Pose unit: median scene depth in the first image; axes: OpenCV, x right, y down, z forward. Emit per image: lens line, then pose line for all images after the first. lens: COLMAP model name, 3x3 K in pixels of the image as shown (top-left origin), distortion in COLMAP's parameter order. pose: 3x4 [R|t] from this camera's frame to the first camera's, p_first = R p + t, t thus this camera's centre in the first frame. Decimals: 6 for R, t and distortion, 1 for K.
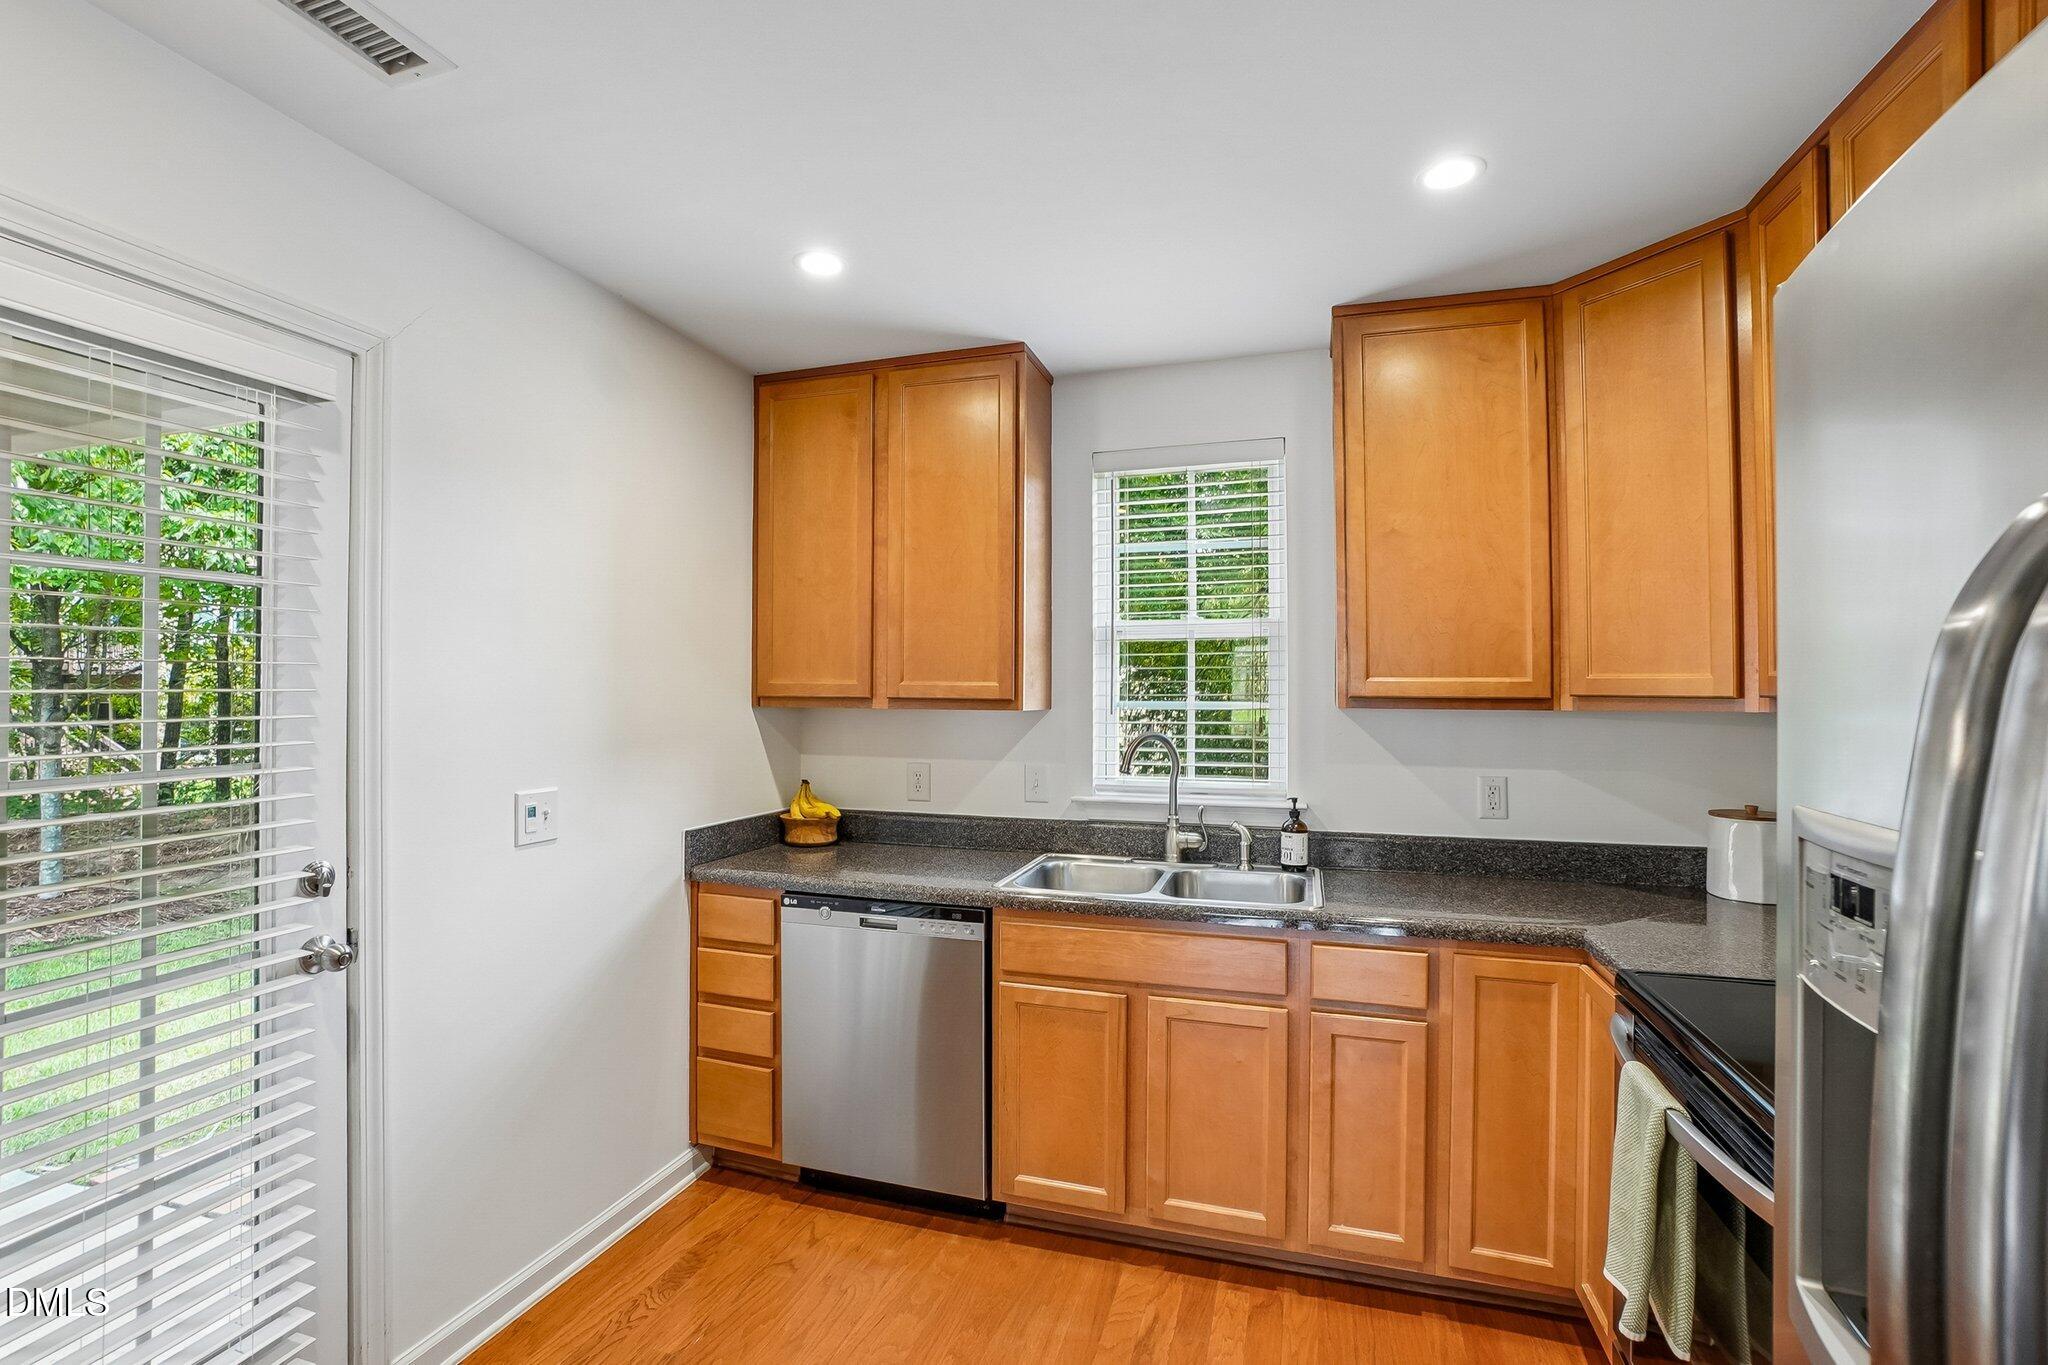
lens RADIAL K [[934.7, 0, 1020.3], [0, 934.7, 668.3], [0, 0, 1]] dist [-0.019465, 0.001158]
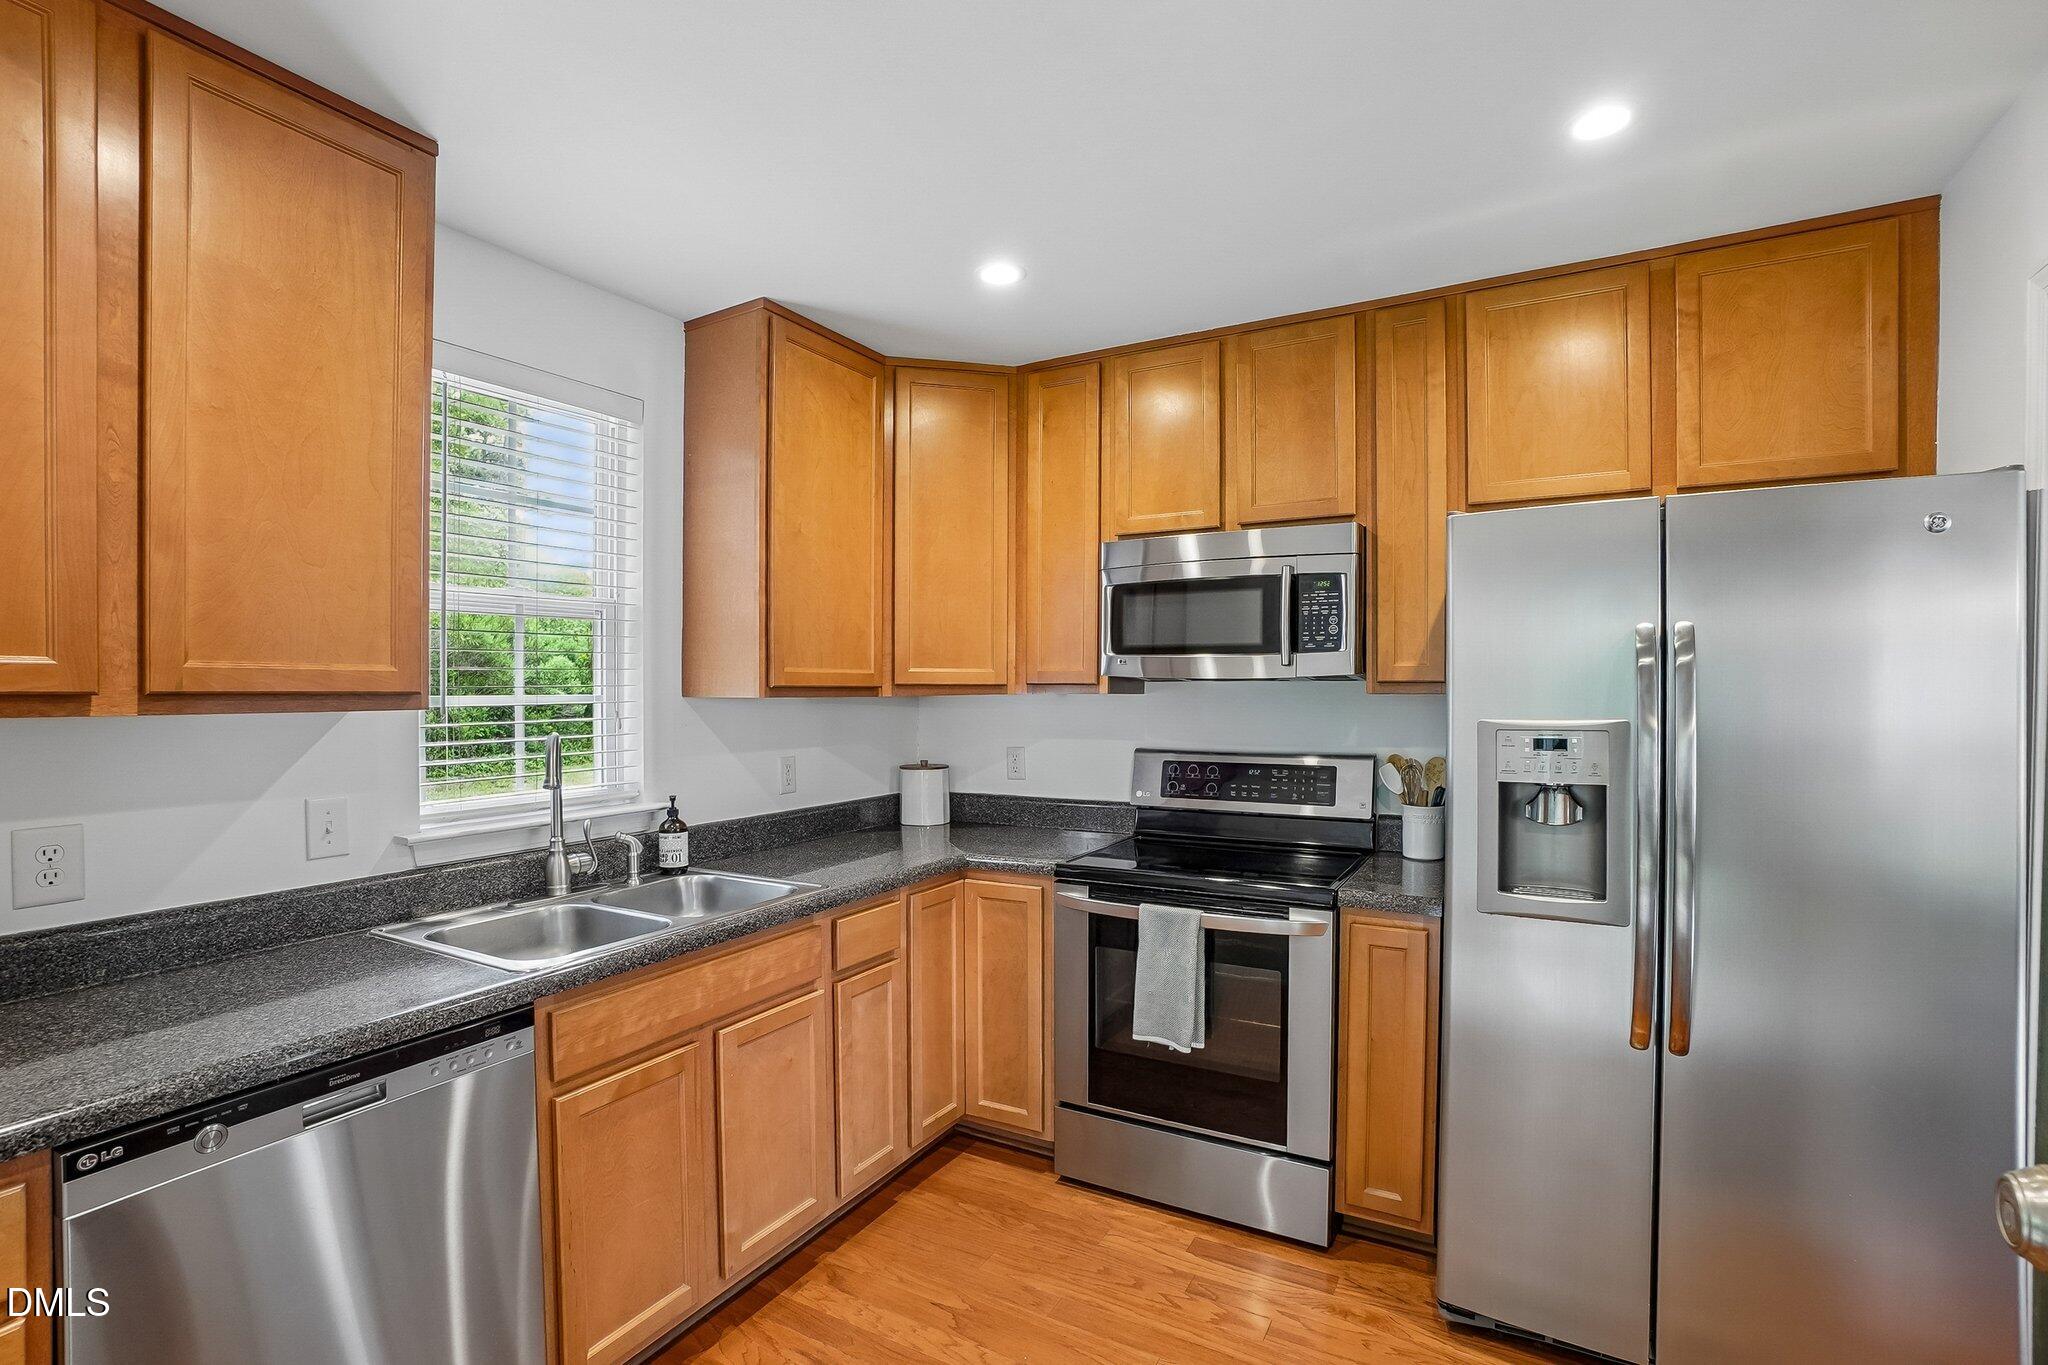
lens RADIAL K [[934.7, 0, 1022.2], [0, 934.7, 696.2], [0, 0, 1]] dist [-0.019465, 0.001158]
pose [[0.228660, -0.015851, 0.973377, -0.574381], [-0.021046, 0.999553, 0.021222, 0.013344], [-0.973279, -0.025338, 0.228224, 0.484005]]
